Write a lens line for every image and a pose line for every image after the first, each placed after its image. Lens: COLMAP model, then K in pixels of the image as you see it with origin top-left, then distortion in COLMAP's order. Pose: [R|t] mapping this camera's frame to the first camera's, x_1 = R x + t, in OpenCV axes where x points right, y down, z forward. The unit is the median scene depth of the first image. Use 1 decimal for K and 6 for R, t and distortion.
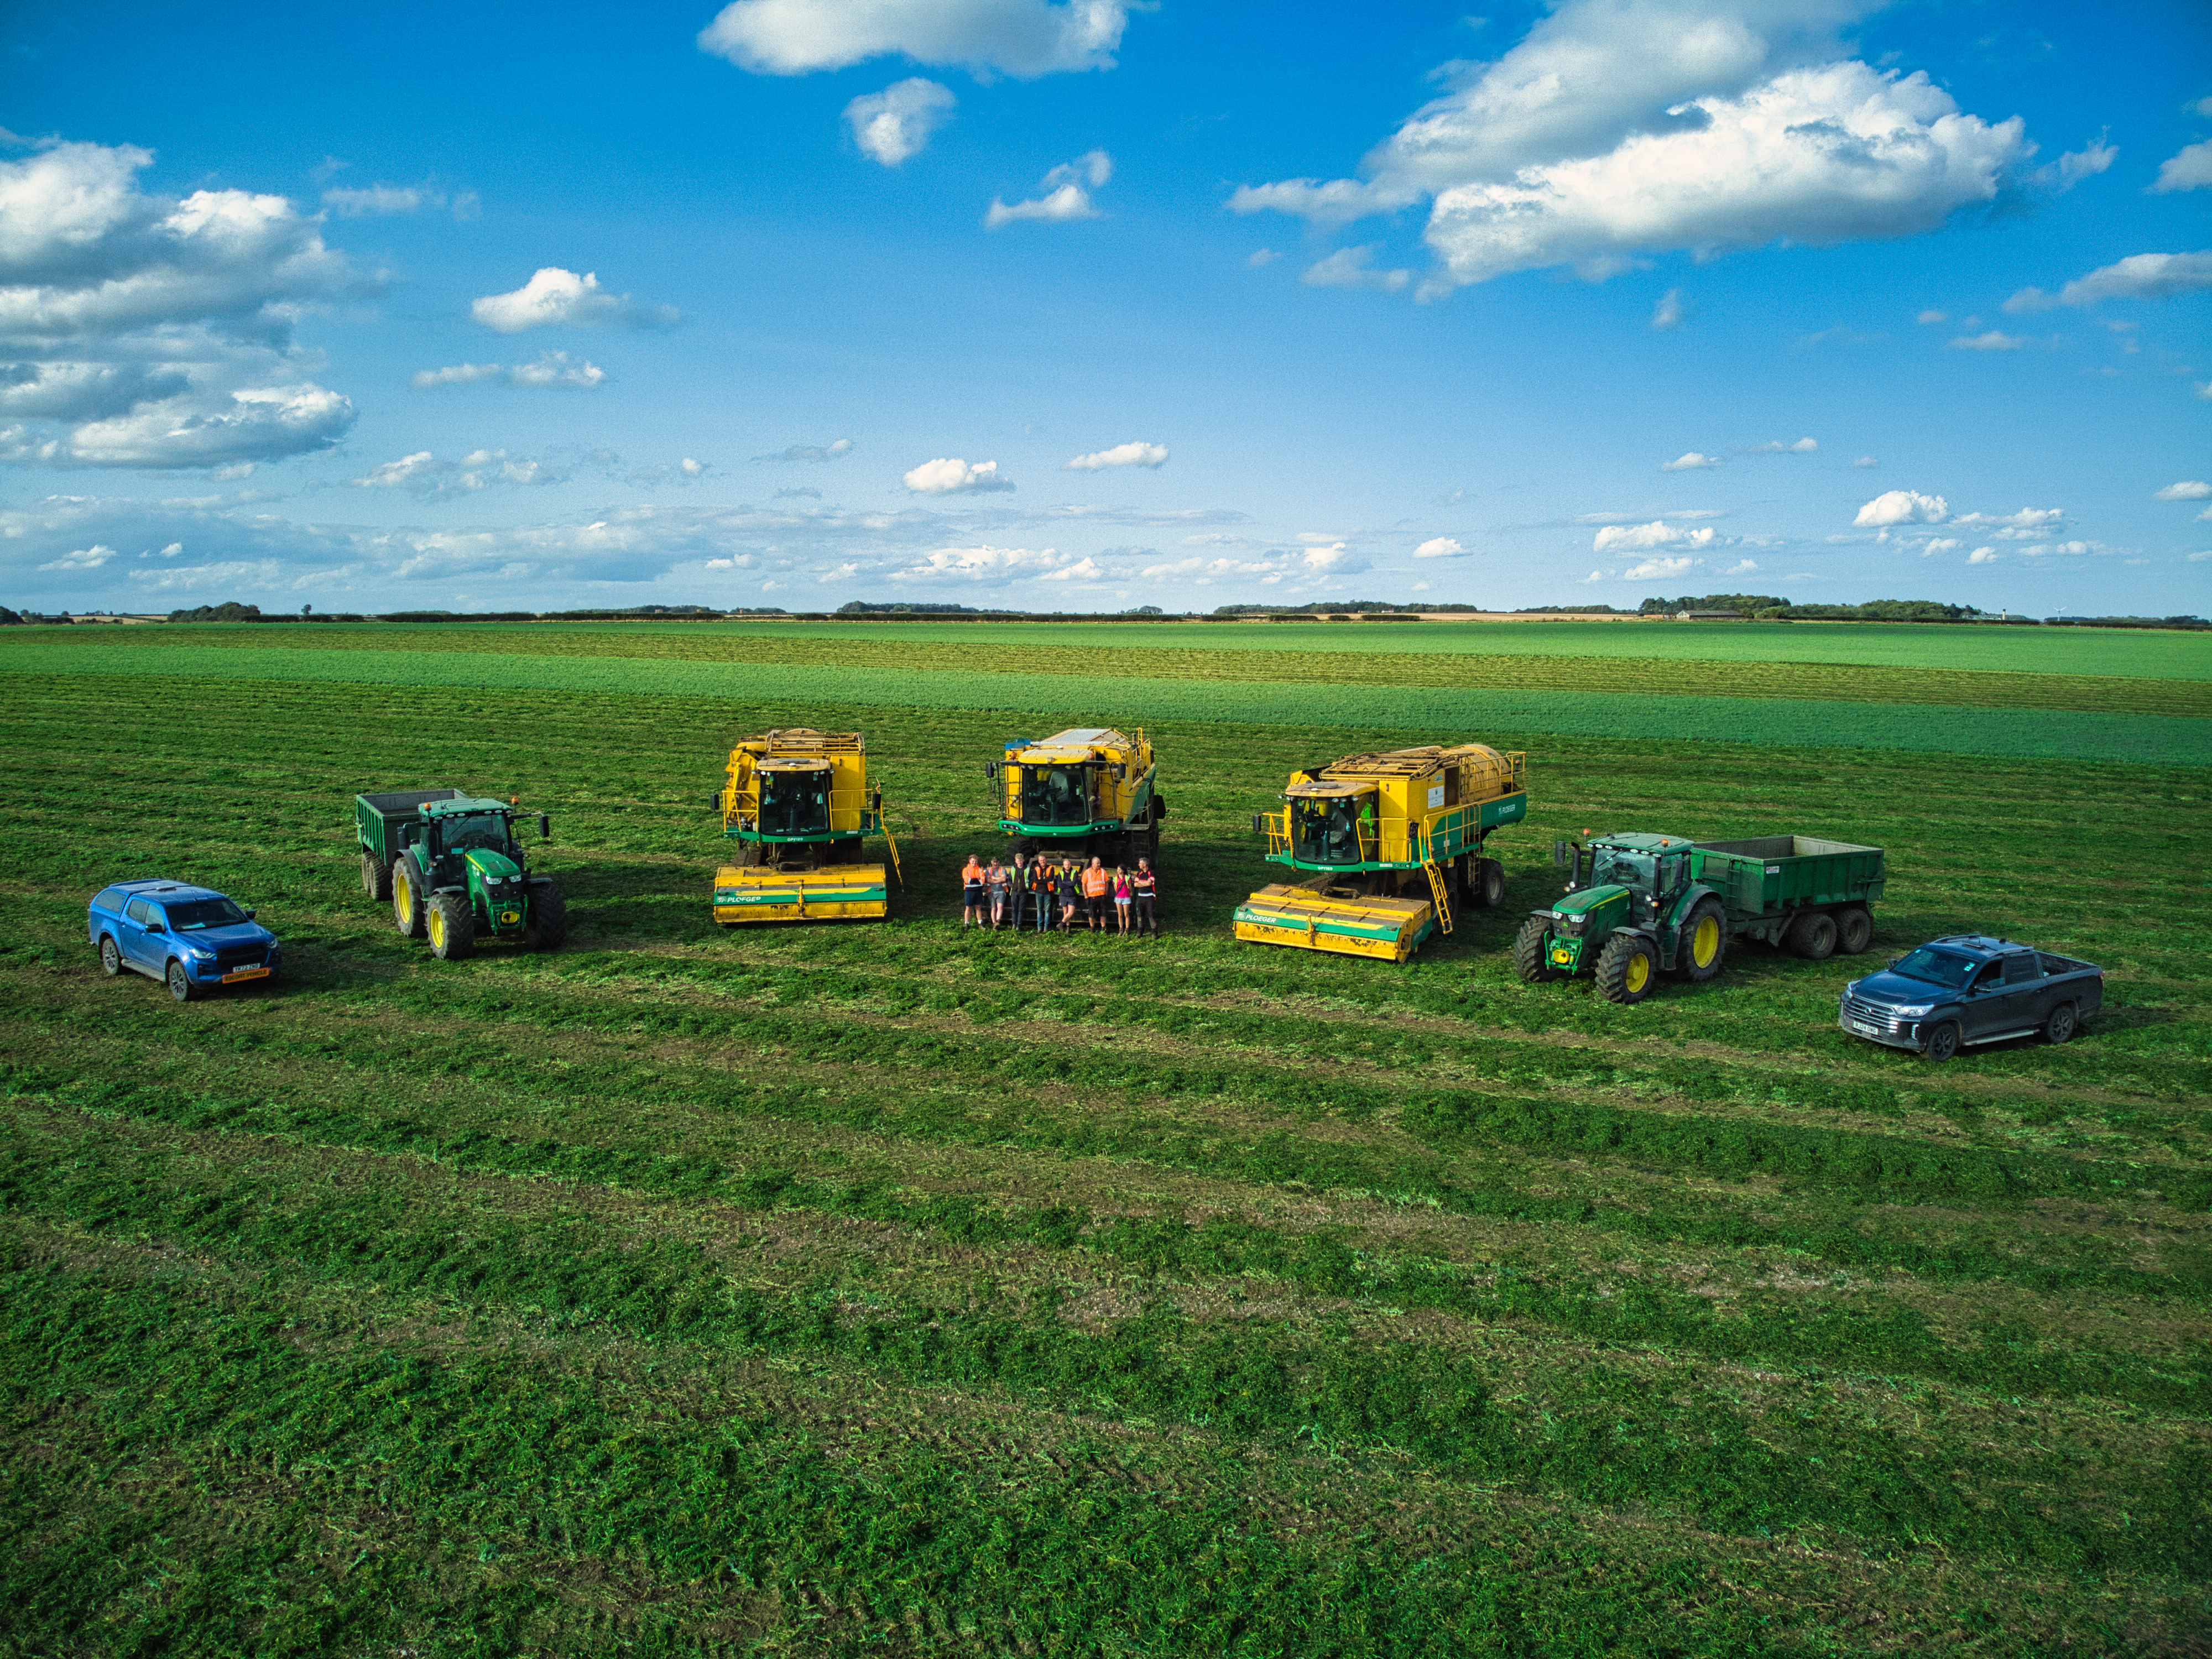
lens RADIAL K [[1669.3, 0, 1106.0], [0, 1669.3, 829.5], [0, 0, 1]] dist [0.159119, -0.351574]
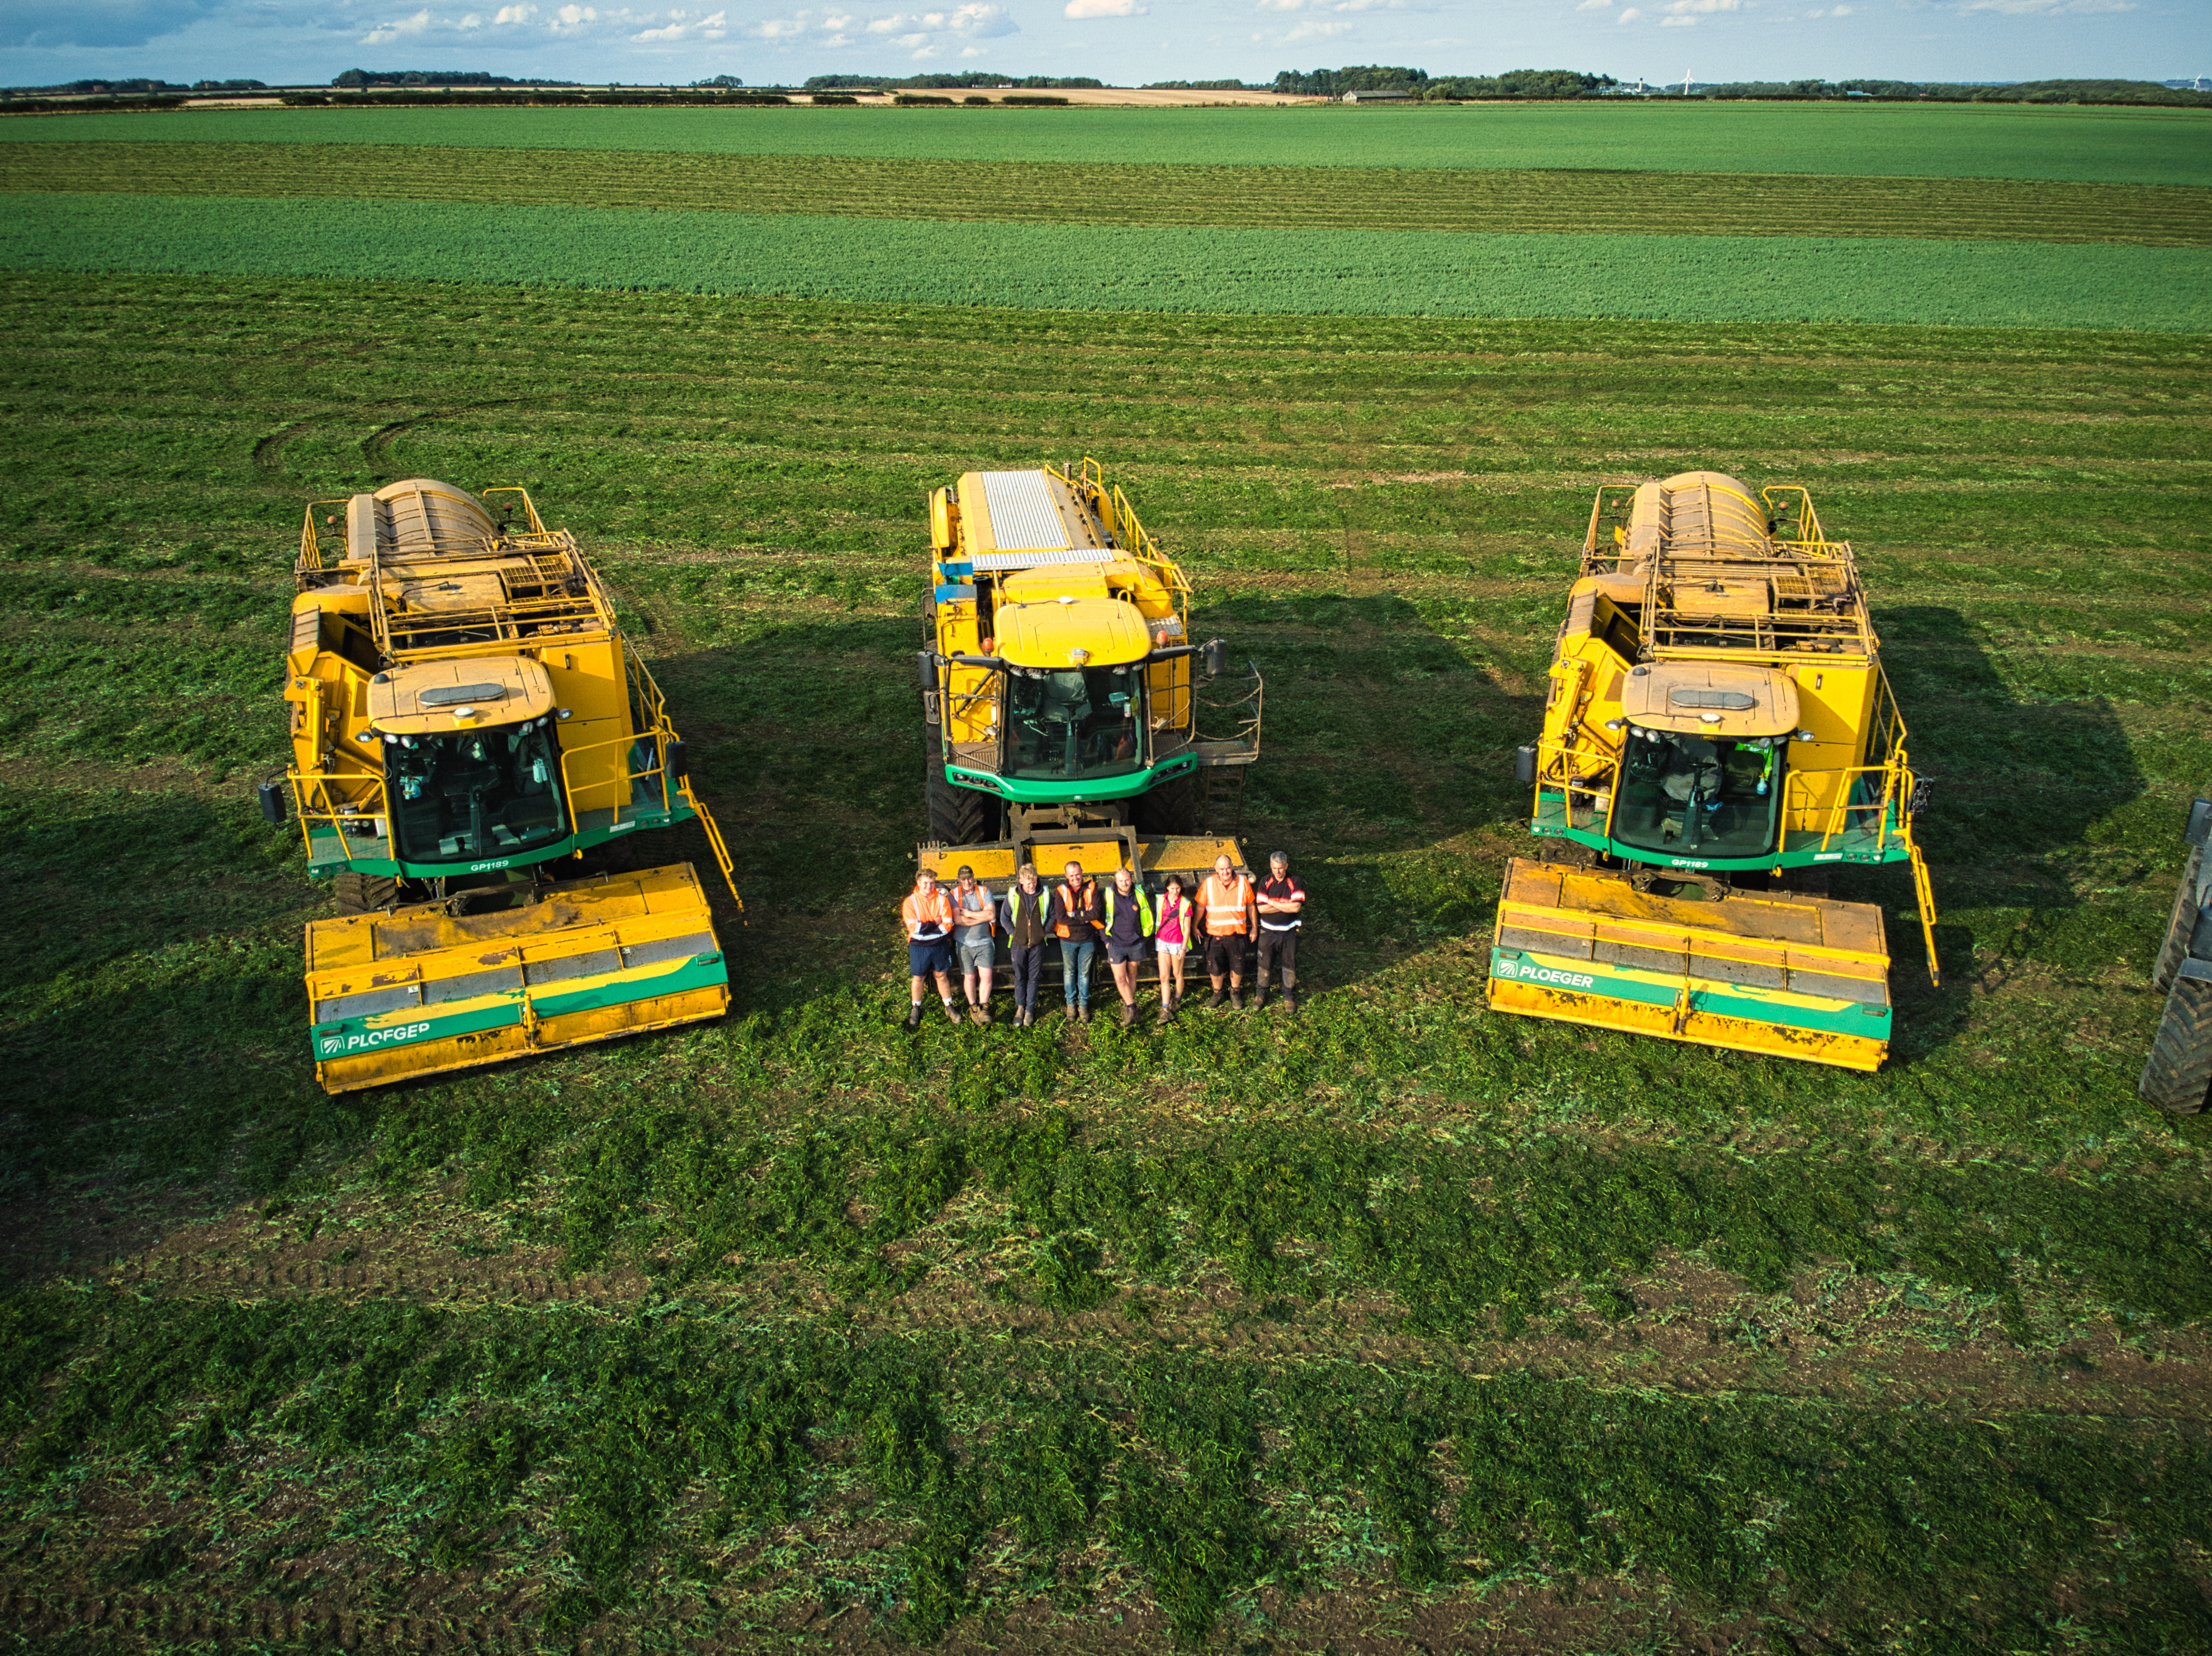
lens RADIAL K [[1683.7, 0, 1106.0], [0, 1683.7, 828.0], [0, 0, 1]] dist [0.278258, -0.427215]
pose [[0.975025, -0.095044, 0.200729, -0.116945], [0.038216, 0.962122, 0.269927, -0.114607], [-0.218781, -0.255515, 0.941726, 0.534743]]
